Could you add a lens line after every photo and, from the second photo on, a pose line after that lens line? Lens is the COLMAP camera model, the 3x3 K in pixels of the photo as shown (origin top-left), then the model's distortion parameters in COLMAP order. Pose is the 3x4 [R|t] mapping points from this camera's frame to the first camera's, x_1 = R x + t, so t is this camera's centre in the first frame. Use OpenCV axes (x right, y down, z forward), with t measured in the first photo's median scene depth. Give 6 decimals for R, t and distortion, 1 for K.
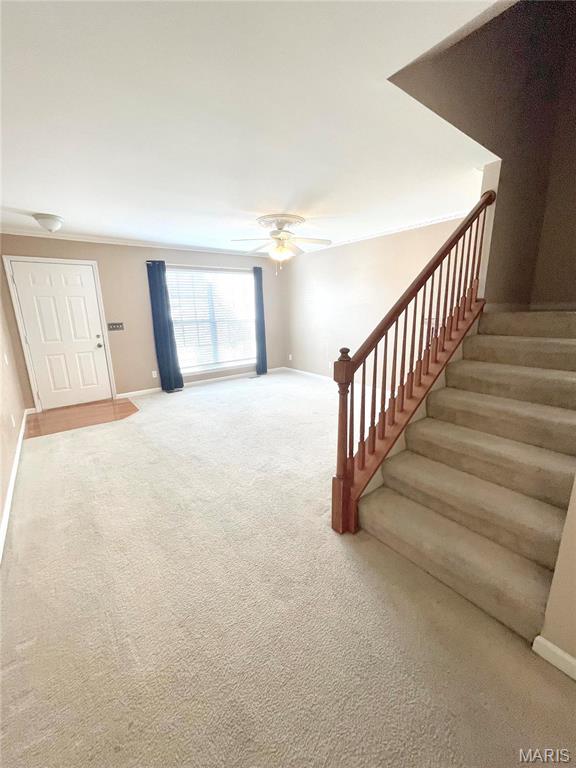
lens RADIAL K [[311.3, 0, 287.9], [0, 311.3, 382.6], [0, 0, 1]] dist [-0.005353, -0.000160]
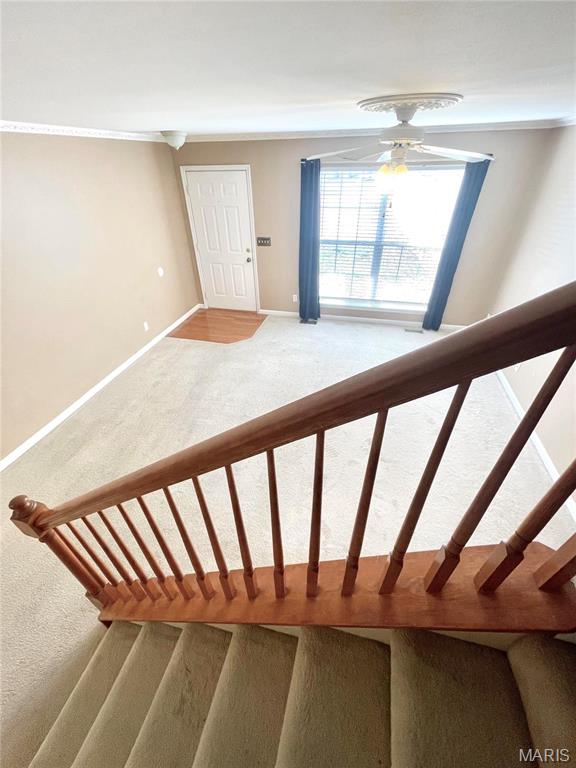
lens RADIAL K [[311.3, 0, 289.7], [0, 311.3, 384.0], [0, 0, 1]] dist [-0.005353, -0.000160]
pose [[0.630973, 0.465899, -0.620331, 0.294780], [-0.185632, 0.867037, 0.462371, -0.254736], [0.753269, -0.176590, 0.633563, 0.367042]]
